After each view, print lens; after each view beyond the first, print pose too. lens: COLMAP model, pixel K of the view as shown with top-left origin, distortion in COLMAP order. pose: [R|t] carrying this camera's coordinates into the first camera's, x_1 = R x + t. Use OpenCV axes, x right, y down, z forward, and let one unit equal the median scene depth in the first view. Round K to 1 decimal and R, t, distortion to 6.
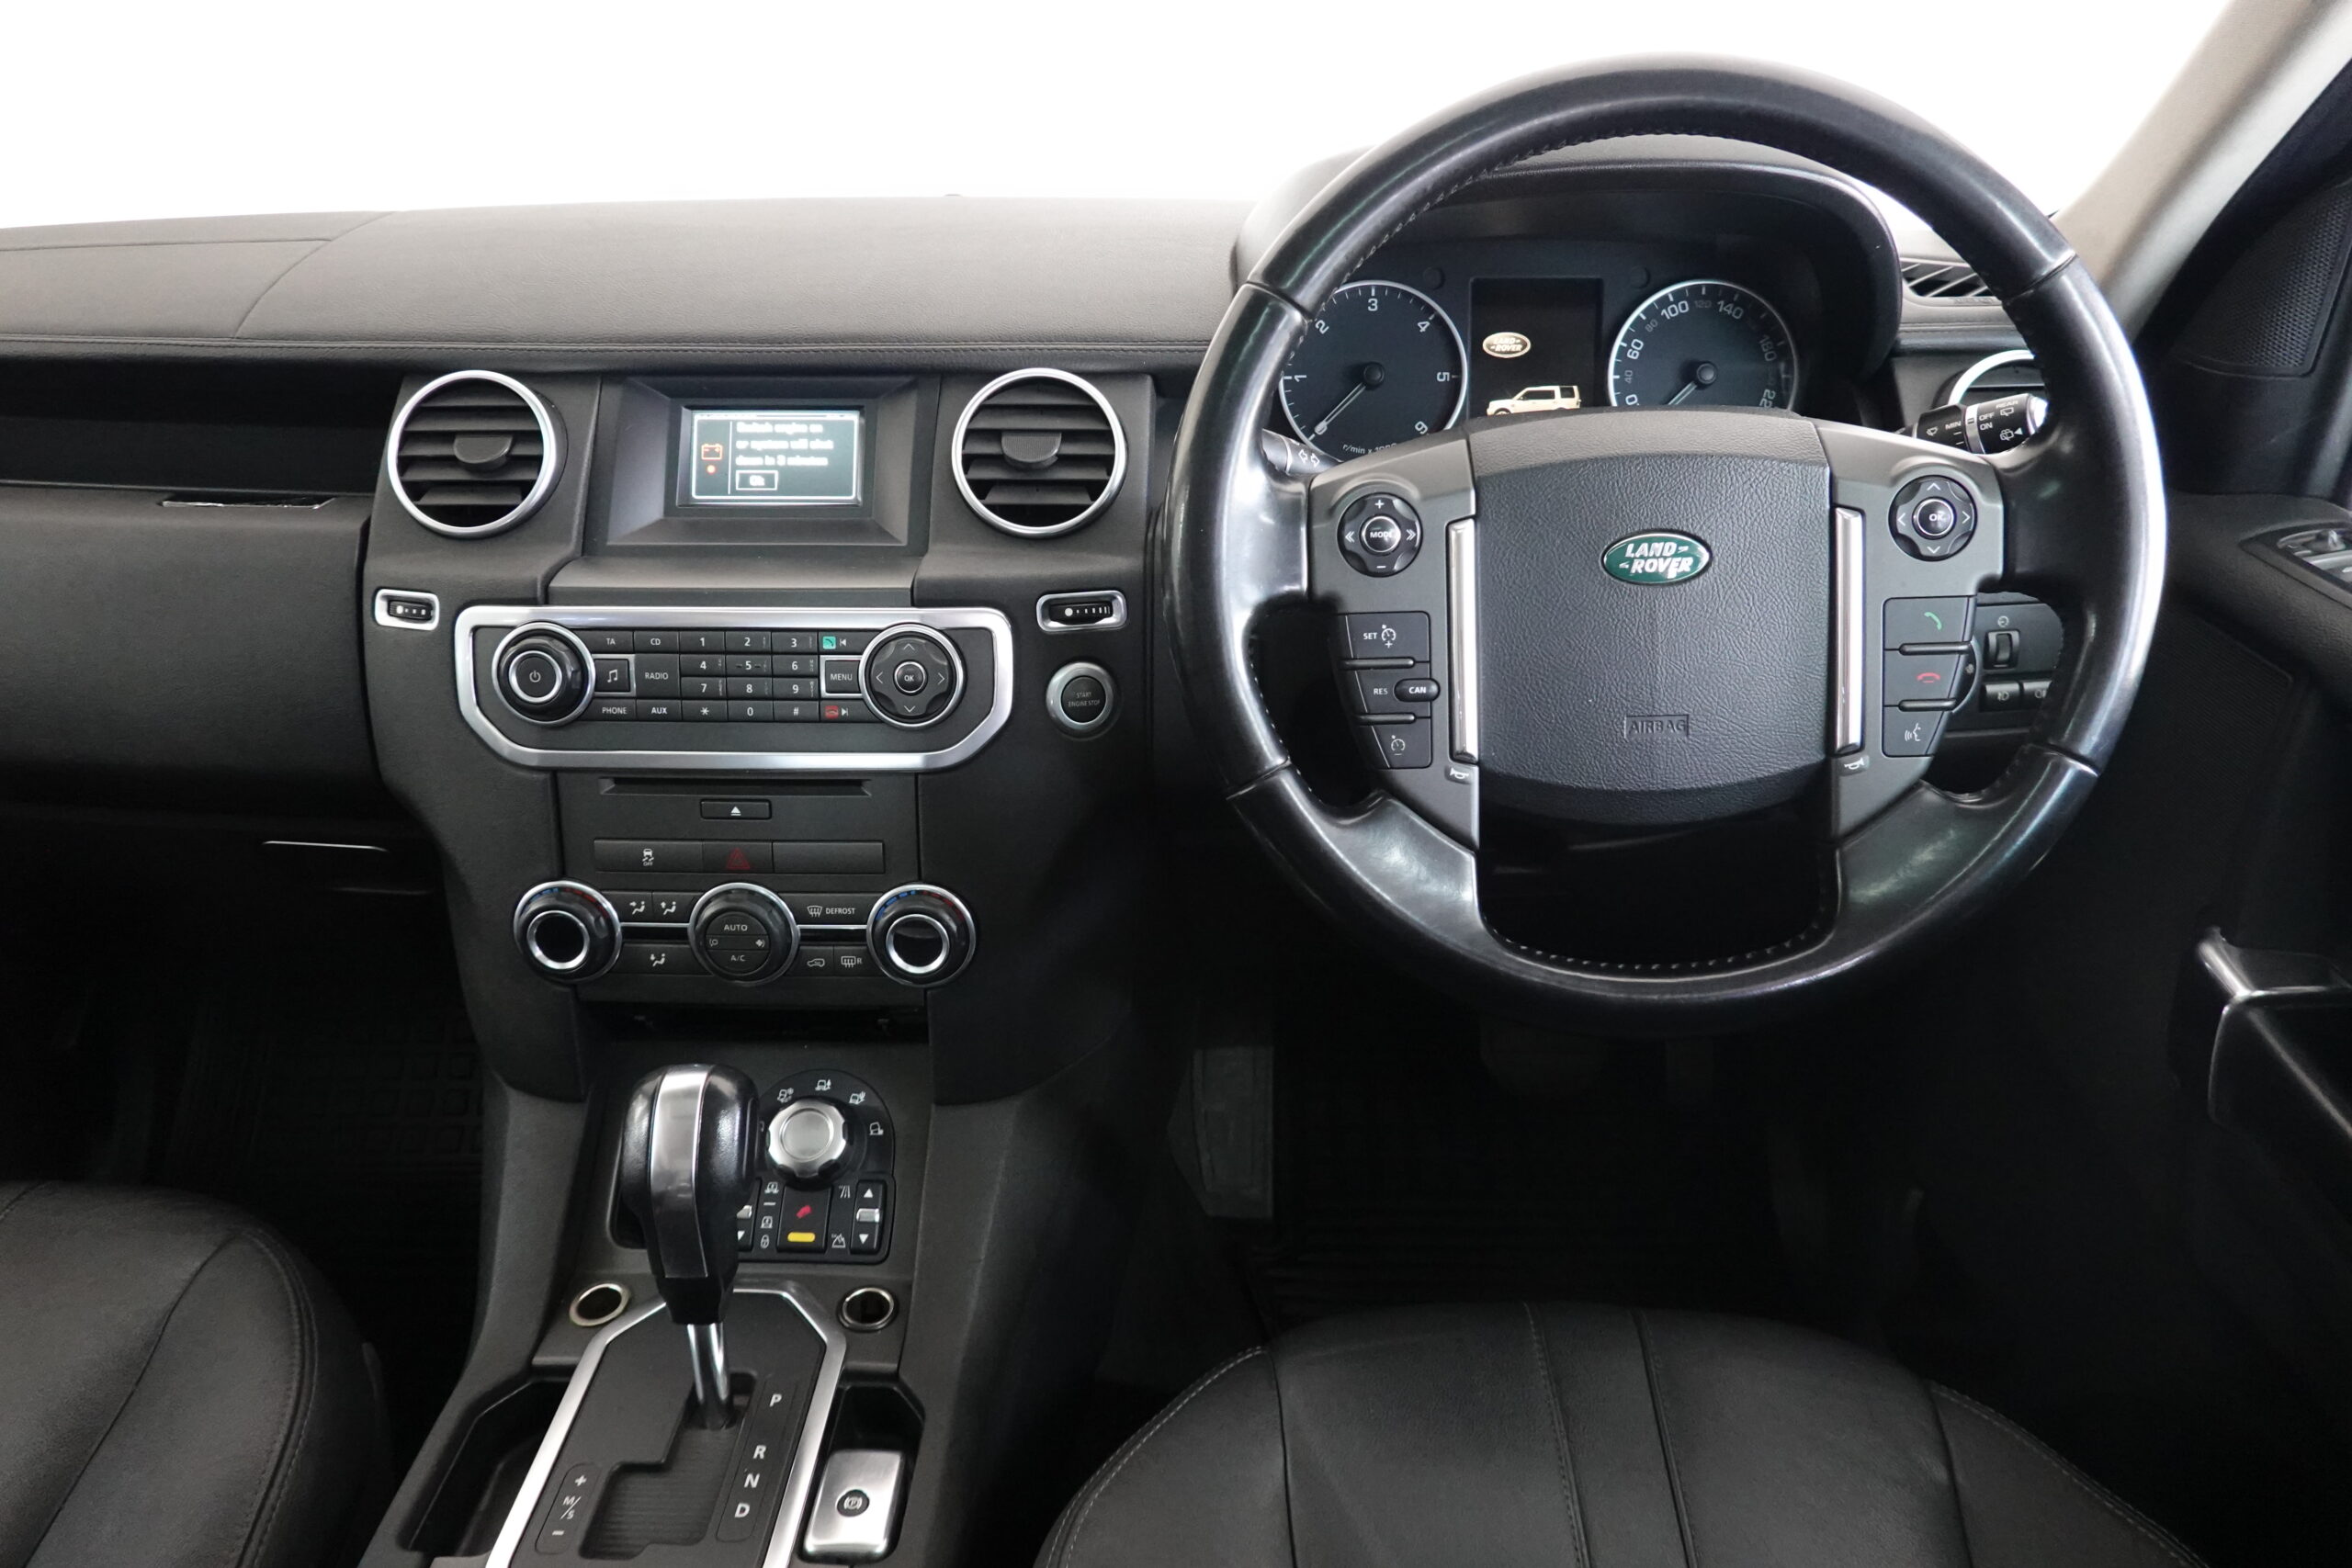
lens RADIAL K [[1595.0, 0, 1176.0], [0, 1595.0, 784.0], [0, 0, 1]] dist [0.006913, 0.003158]
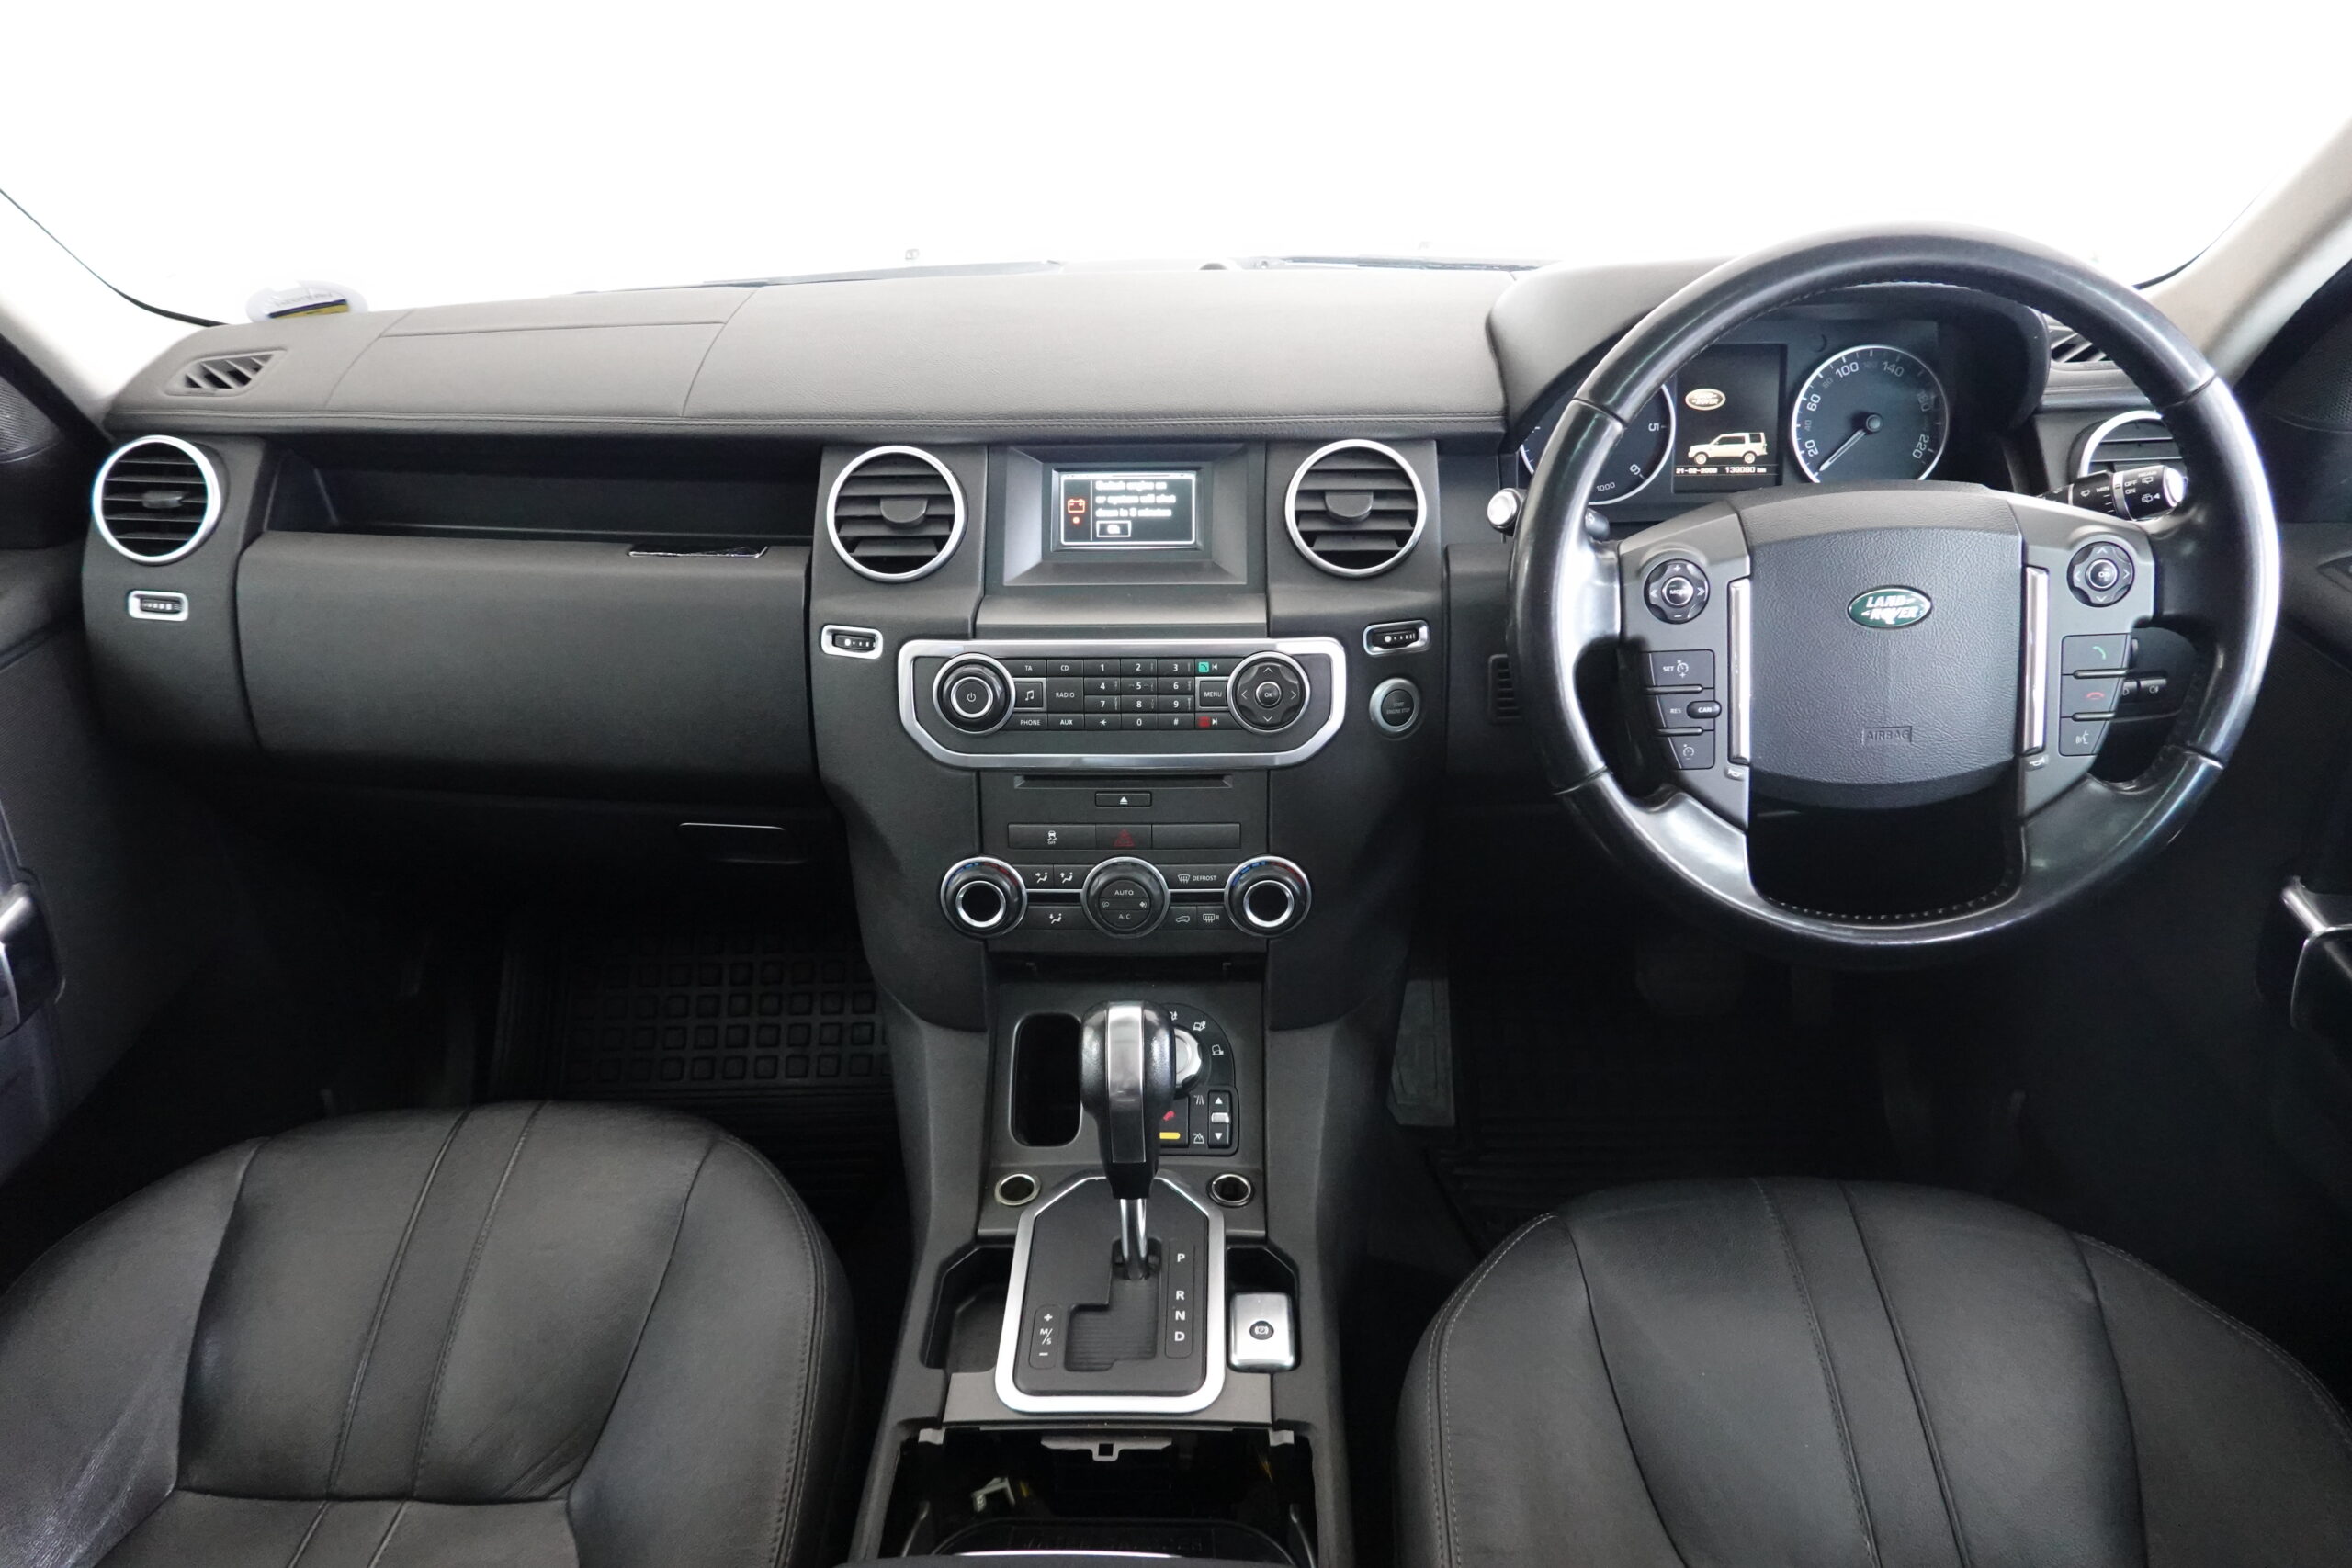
lens RADIAL K [[1605.4, 0, 1176.0], [0, 1605.4, 784.0], [0, 0, 1]] dist [0.007705, 0.004864]
pose [[0.999902, -0.013042, 0.005117, -0.242128], [0.012812, 0.999003, 0.042759, -0.049848], [-0.005670, -0.042689, 0.999072, -0.266430]]
